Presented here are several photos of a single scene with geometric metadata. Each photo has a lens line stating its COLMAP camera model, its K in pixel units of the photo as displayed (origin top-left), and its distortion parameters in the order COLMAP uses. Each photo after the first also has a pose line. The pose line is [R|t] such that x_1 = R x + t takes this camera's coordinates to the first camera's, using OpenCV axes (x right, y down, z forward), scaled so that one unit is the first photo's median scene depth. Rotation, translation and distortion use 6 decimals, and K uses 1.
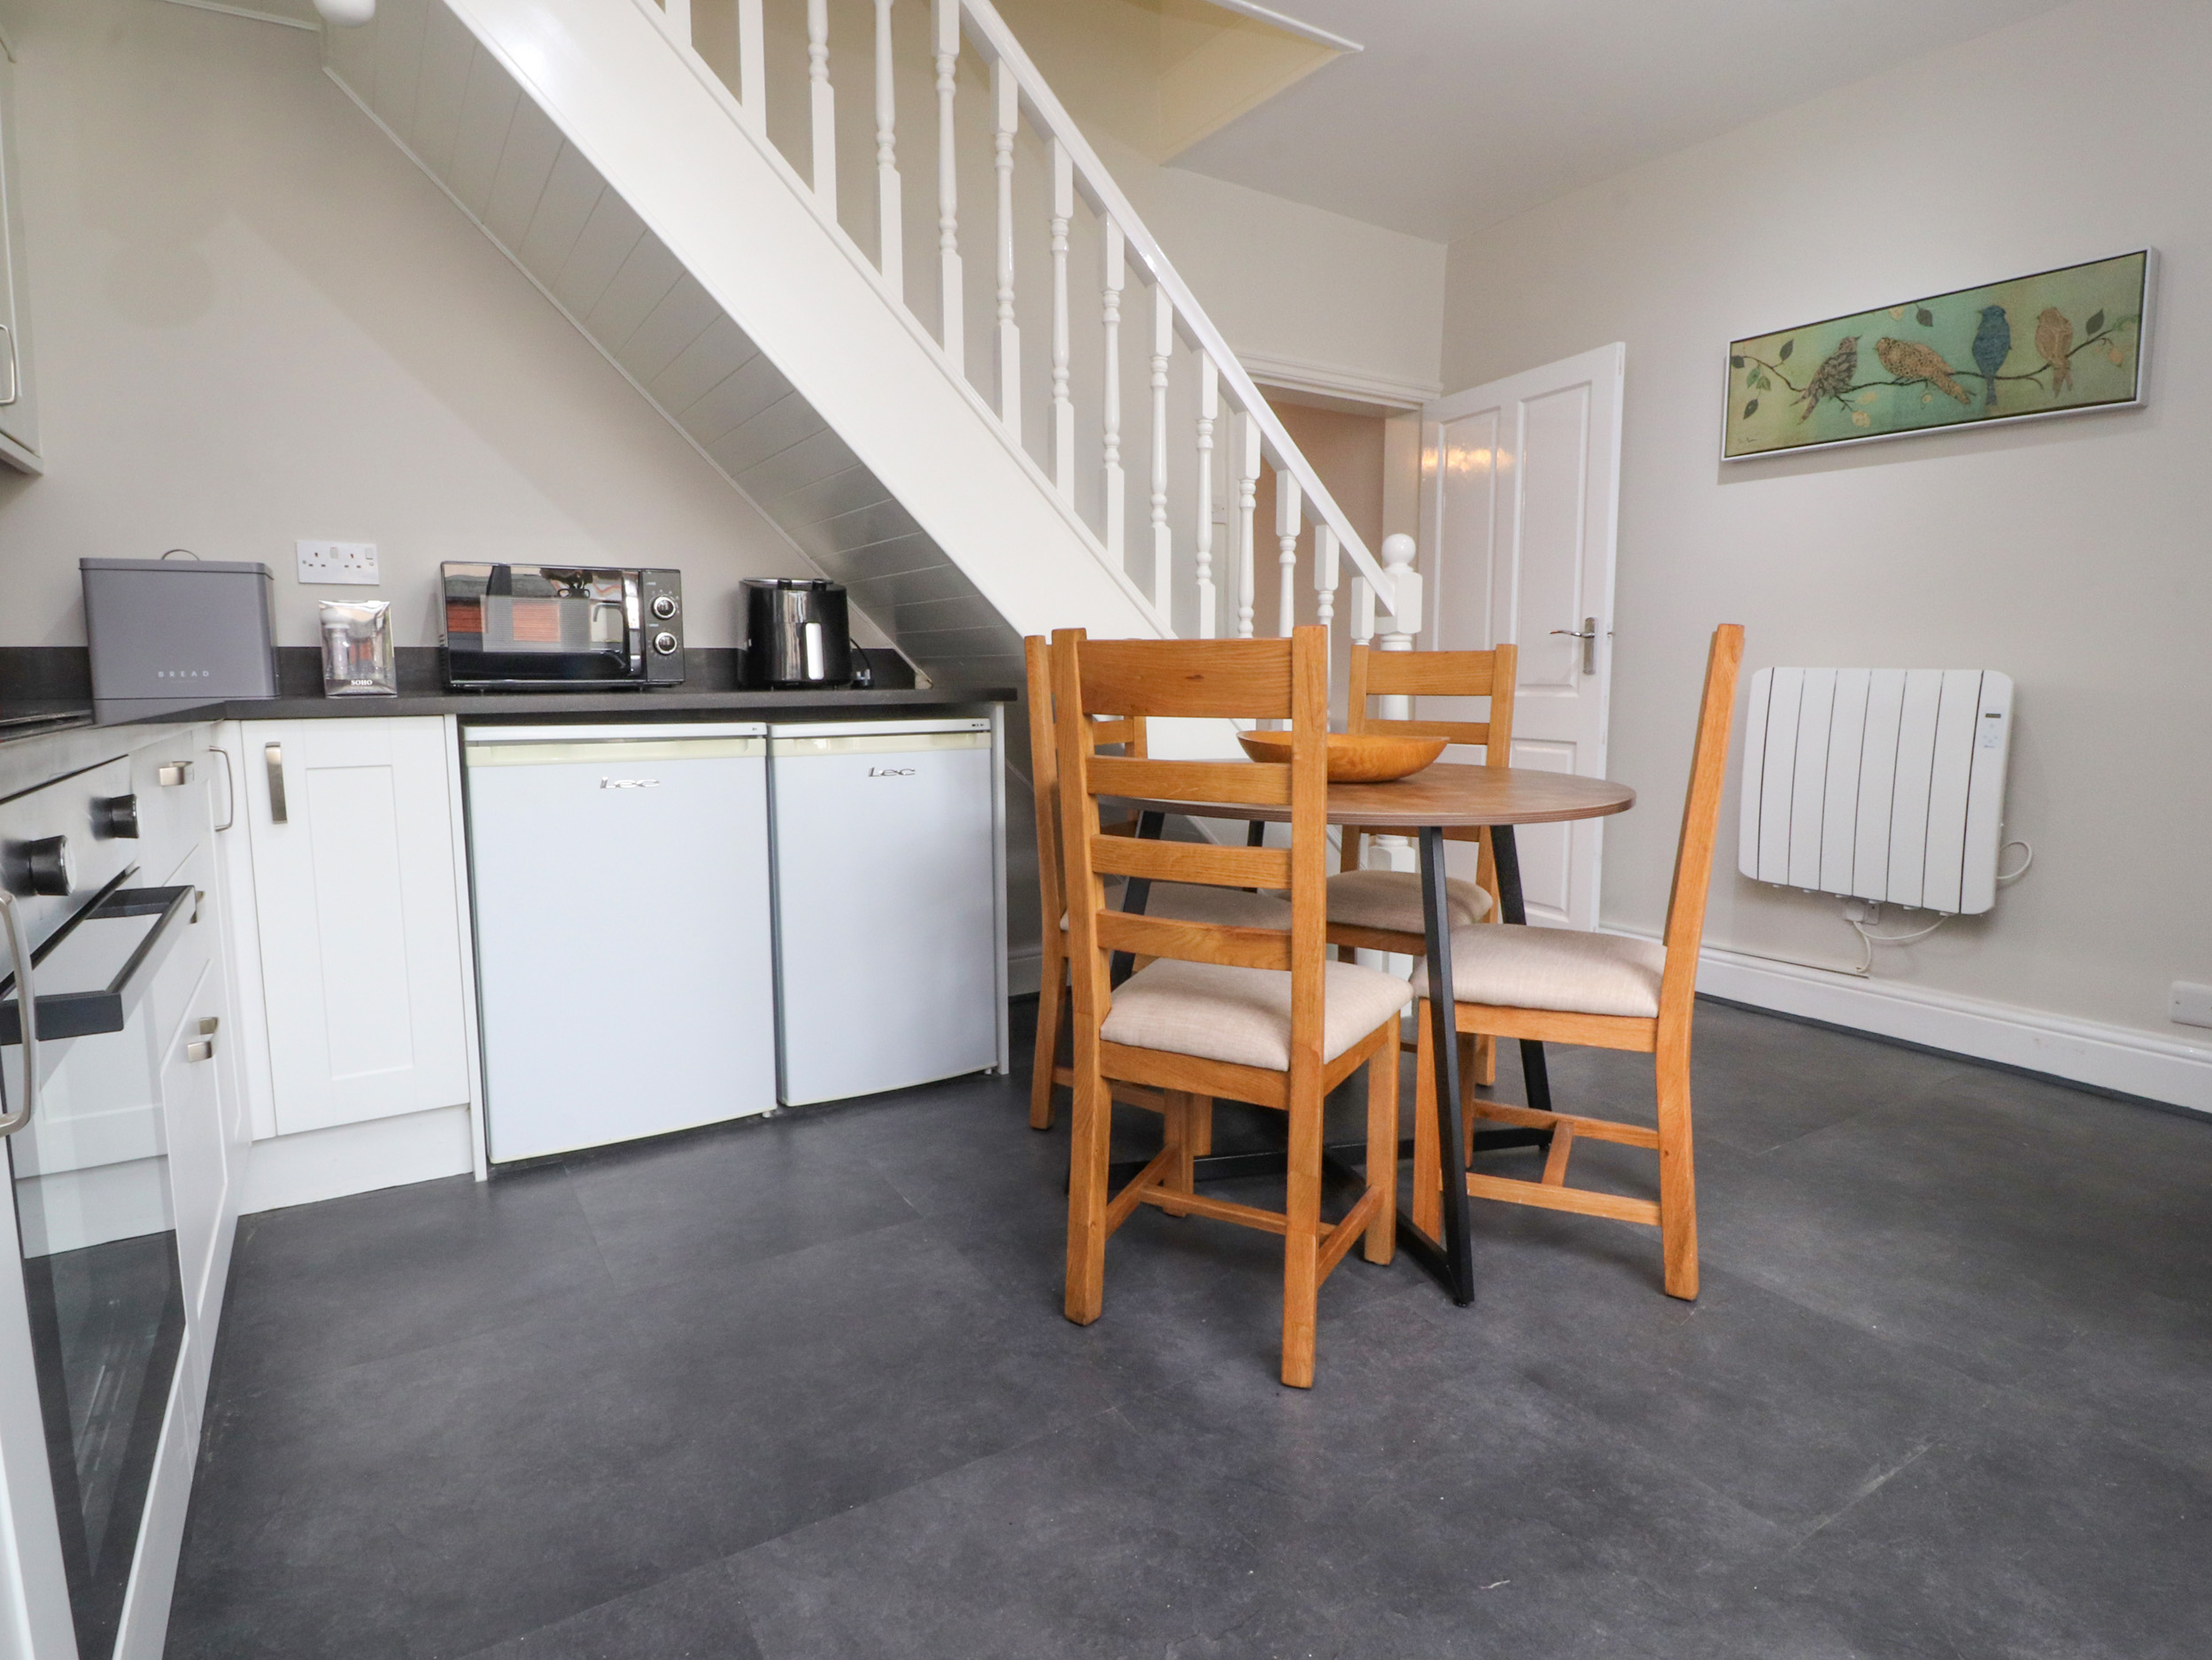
lens RADIAL K [[1198.4, 0, 1112.0], [0, 1198.4, 814.6], [0, 0, 1]] dist [0.000780, -0.016975]
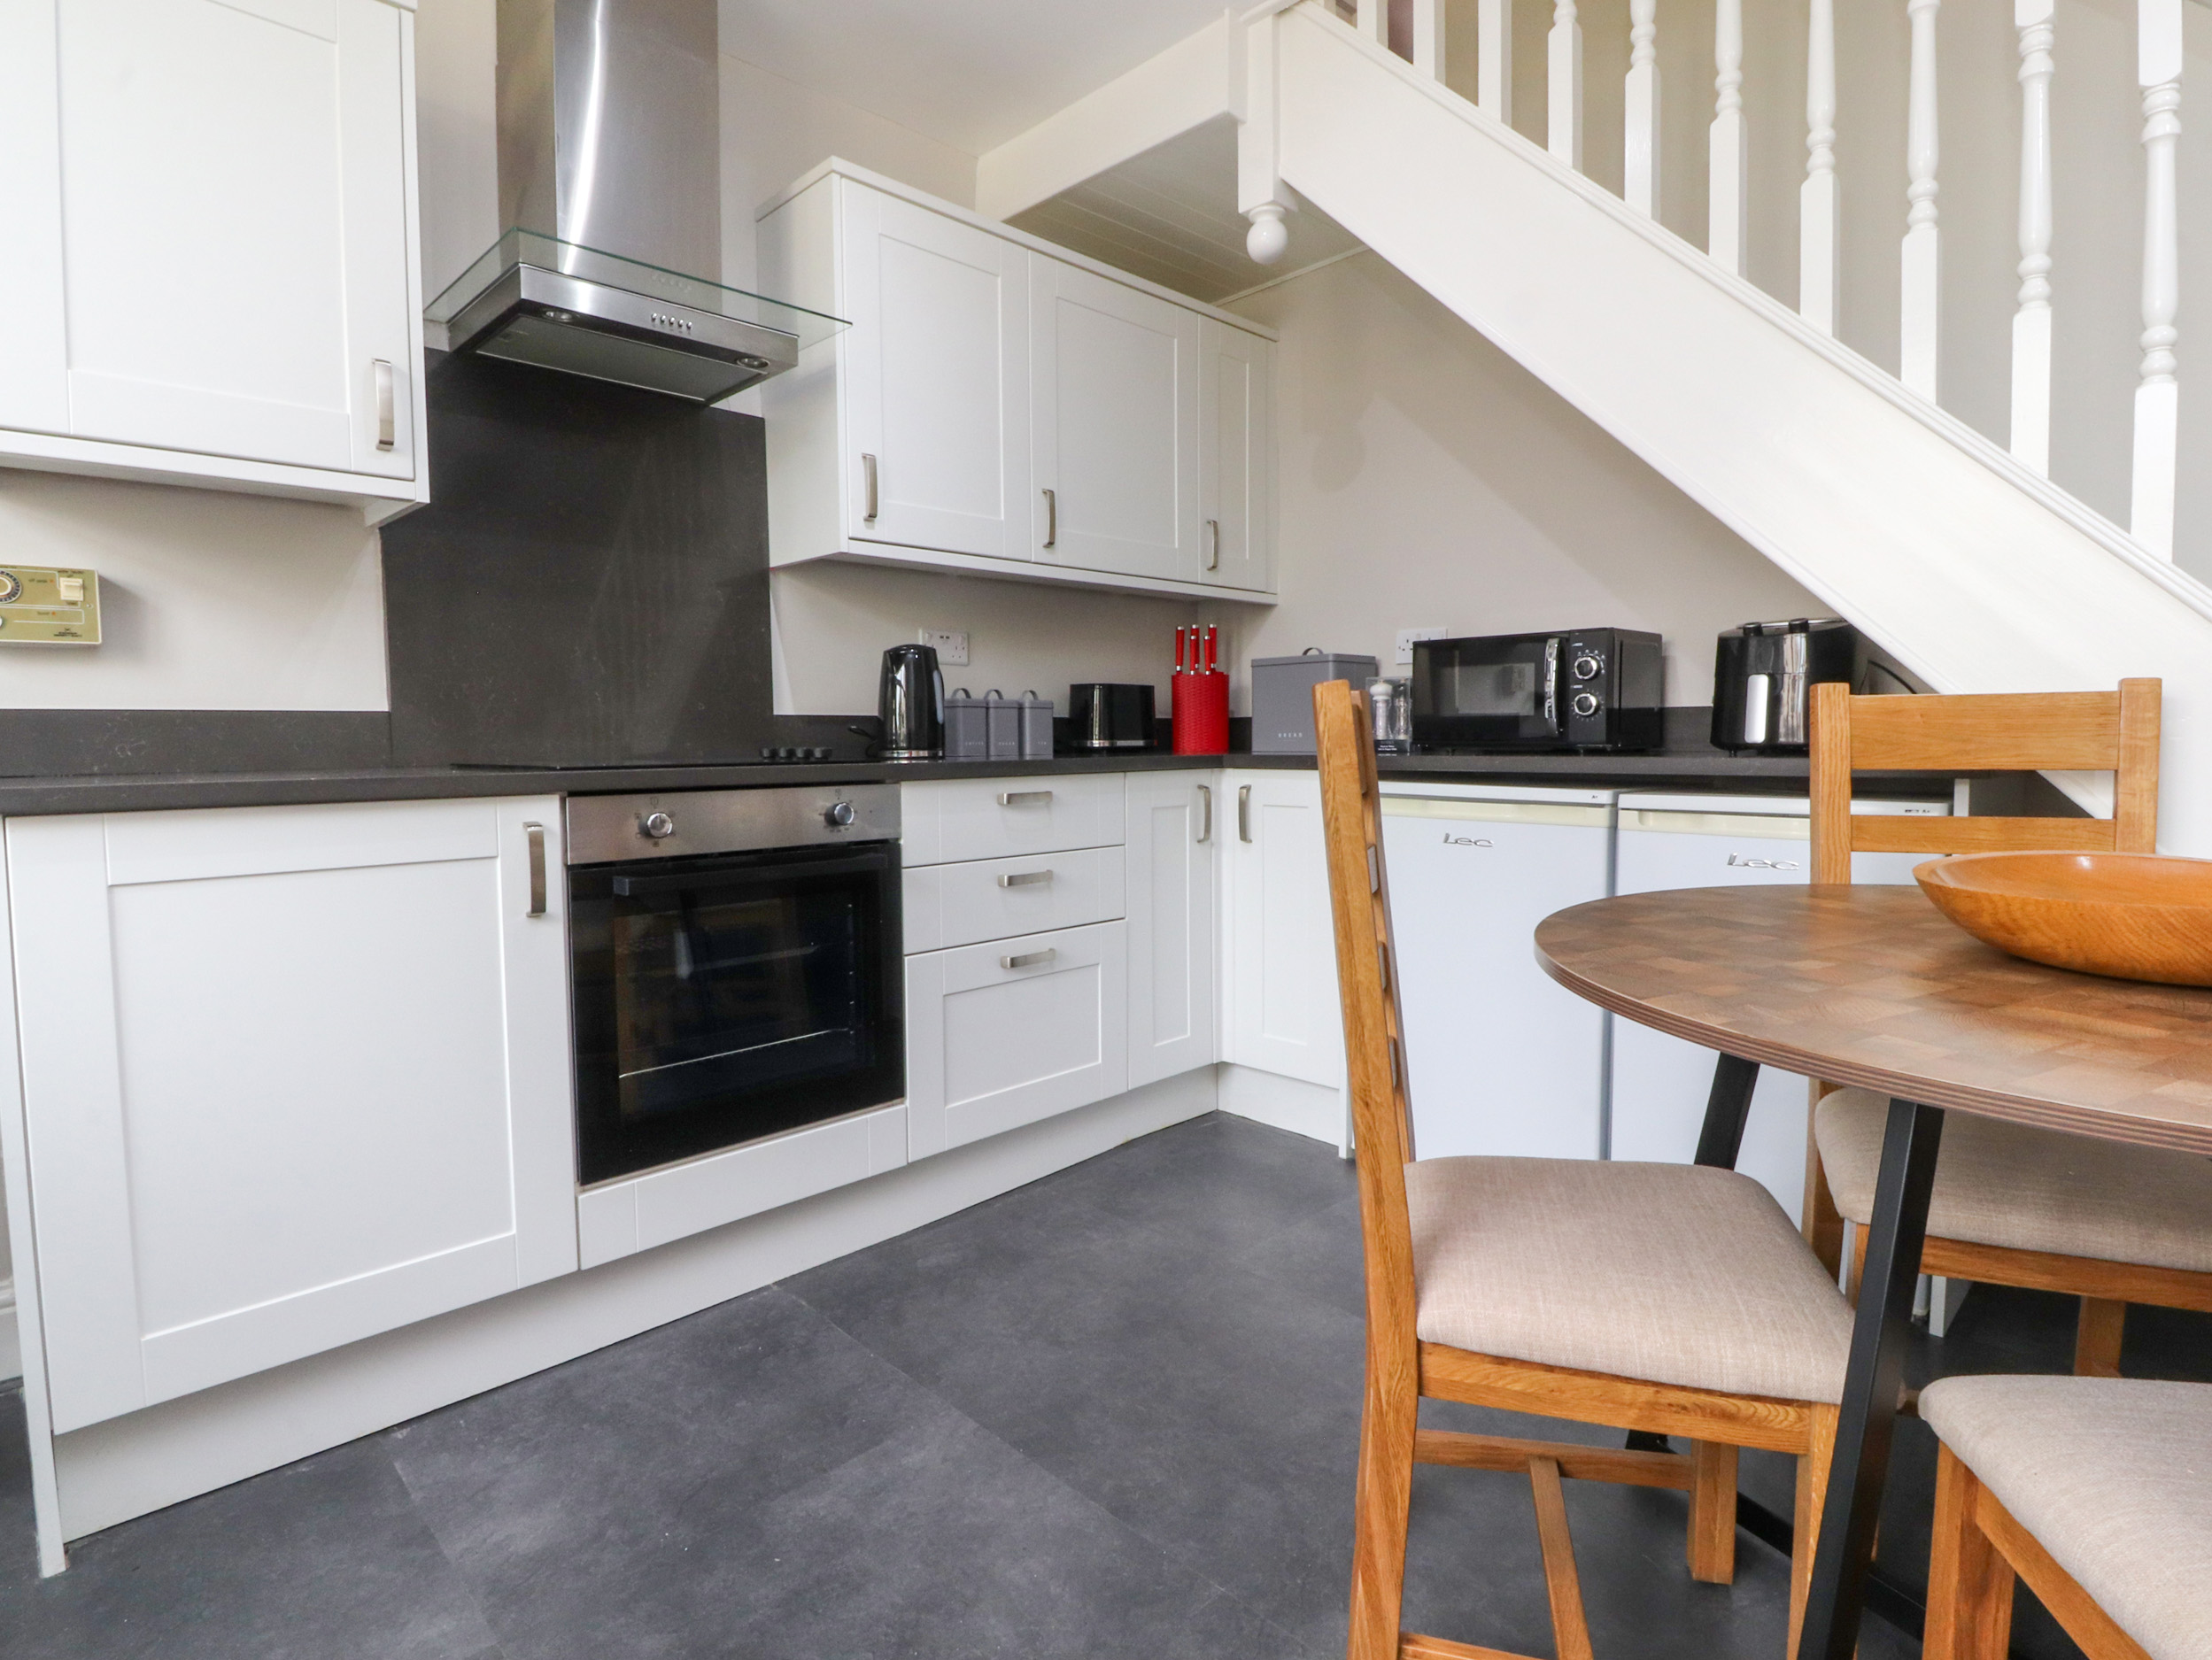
lens RADIAL K [[1157.8, 0, 1064.9], [0, 1157.8, 804.0], [0, 0, 1]] dist [-0.001297, -0.000326]
pose [[0.189881, 0.062981, -0.979785, 0.555708], [-0.109428, 0.993080, 0.042628, -0.067002], [0.975690, 0.099122, 0.195459, 0.487159]]
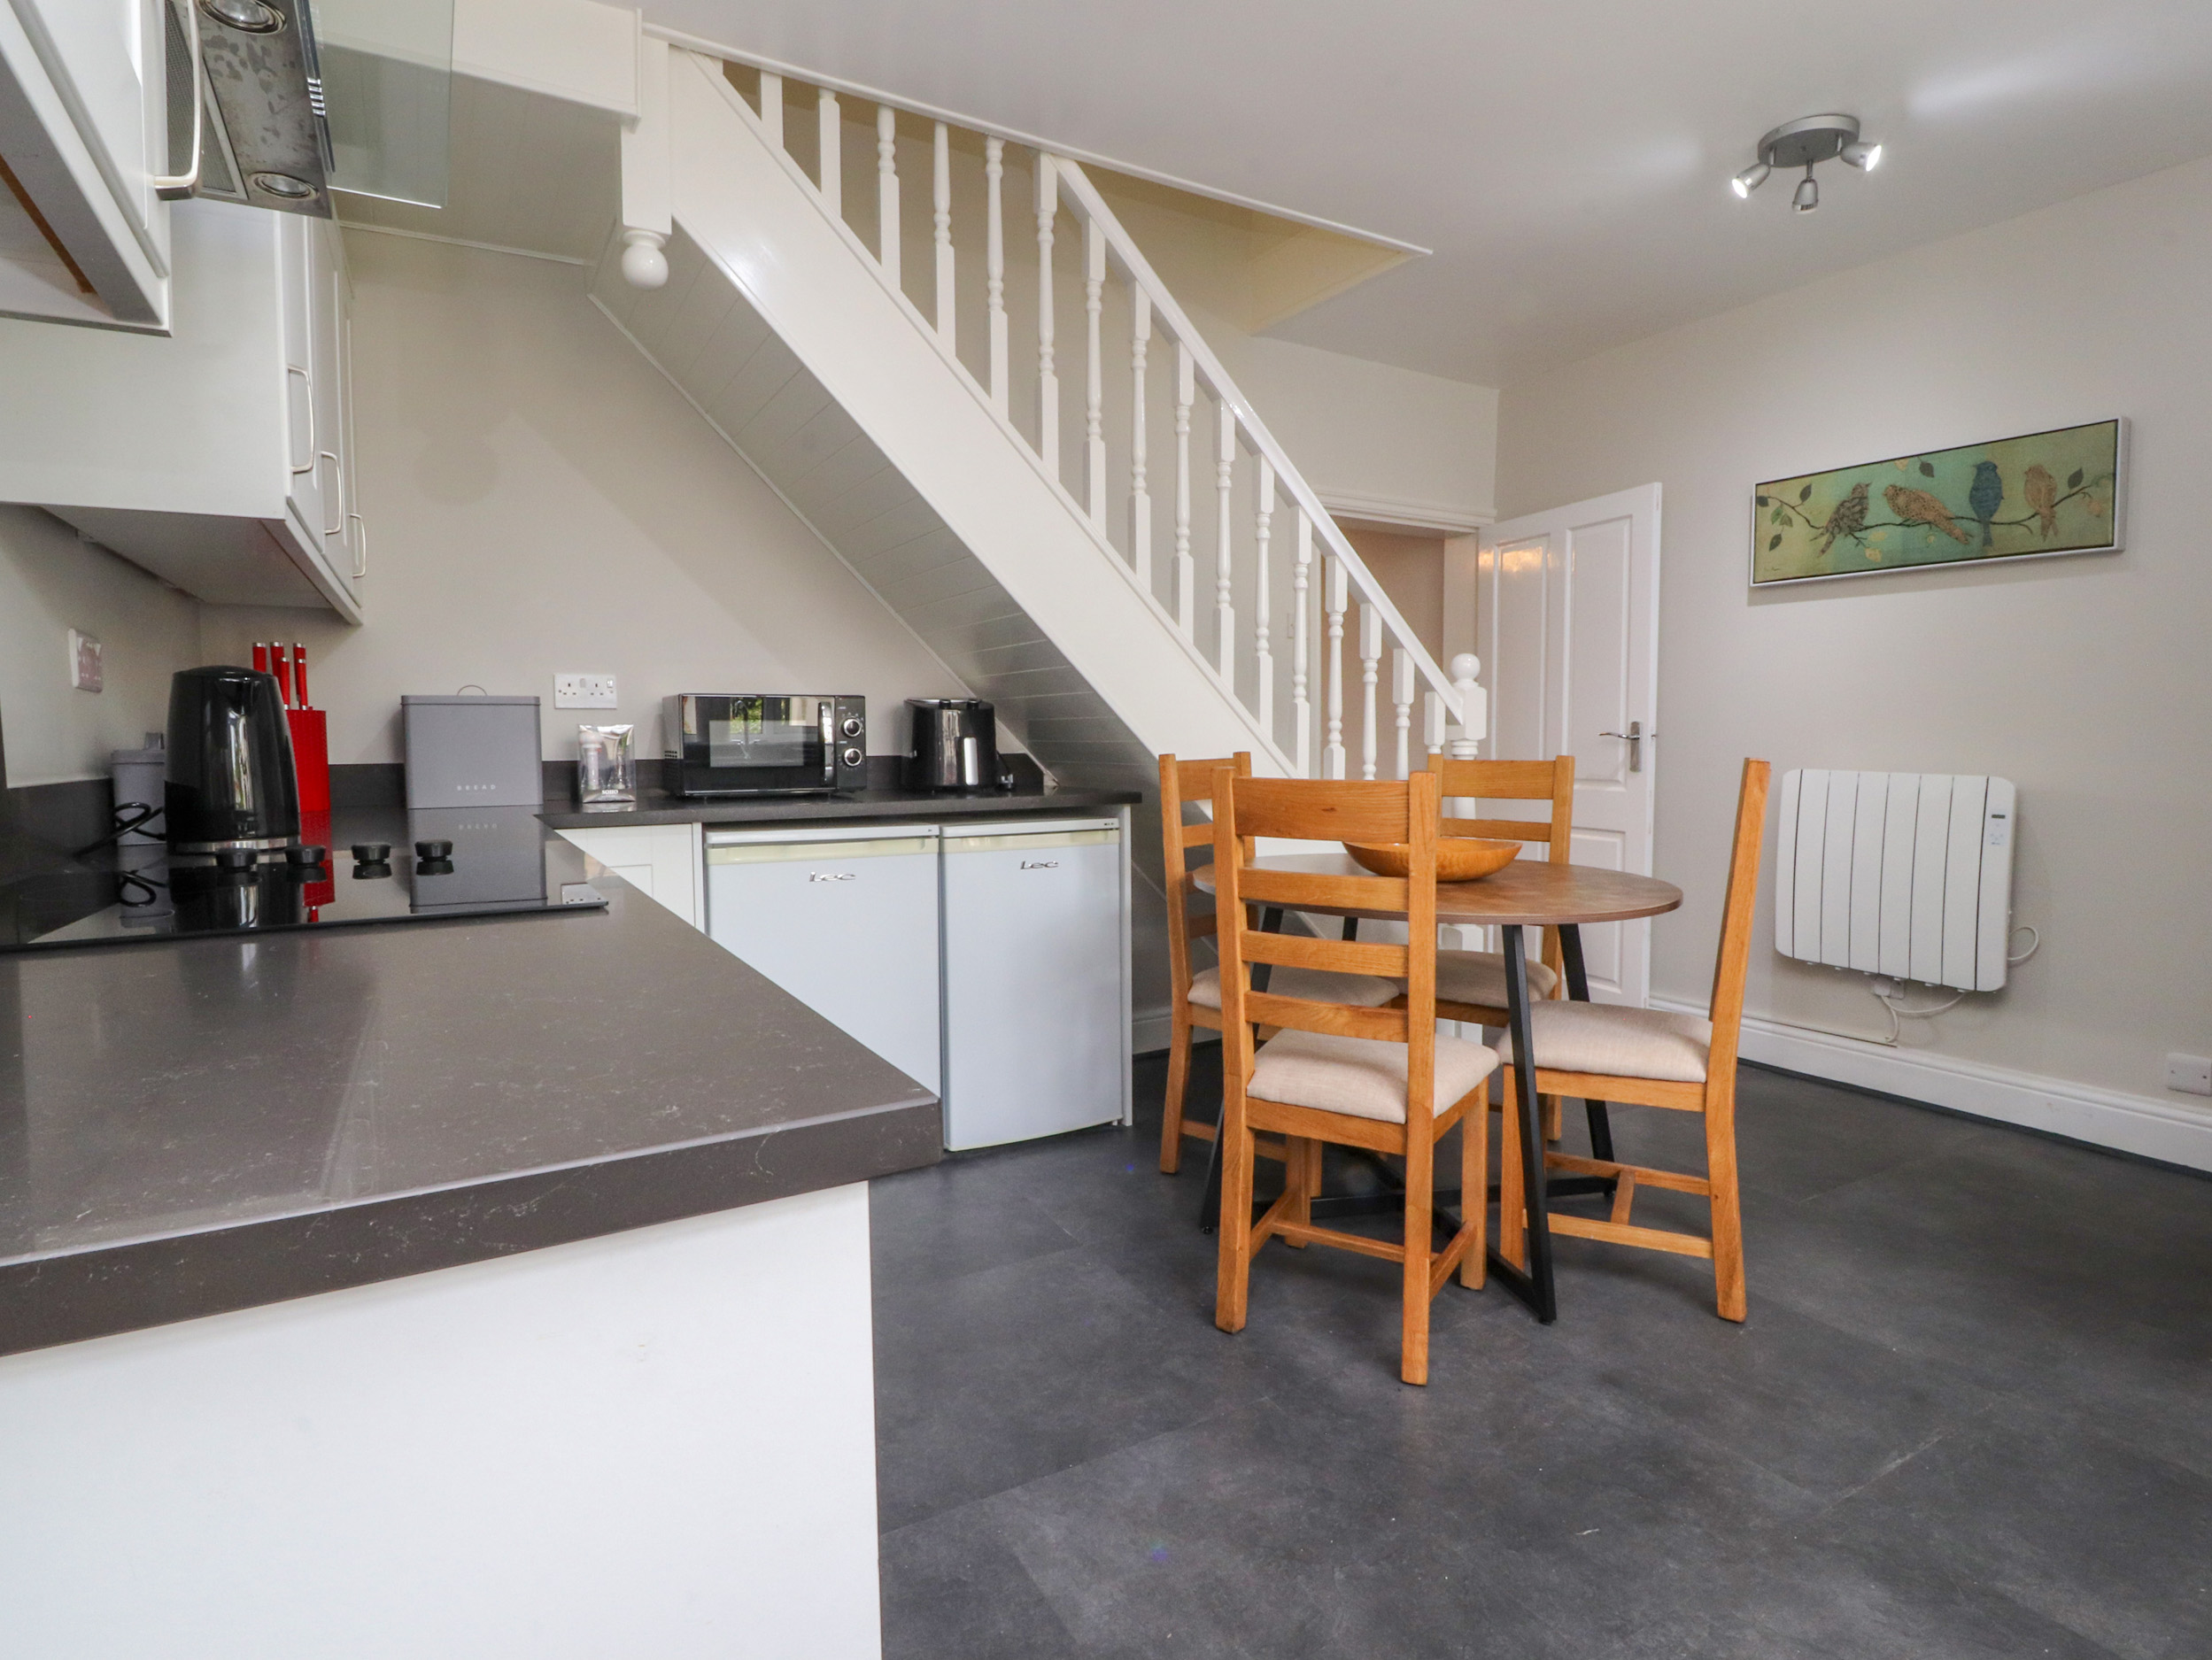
lens RADIAL K [[1165.2, 0, 1109.4], [0, 1165.2, 809.6], [0, 0, 1]] dist [-0.001194, -0.015714]
pose [[0.999173, 0.000790, -0.040645, -0.081824], [-0.003024, 0.998485, -0.054935, -0.032566], [0.040540, 0.055013, 0.997662, -0.174561]]
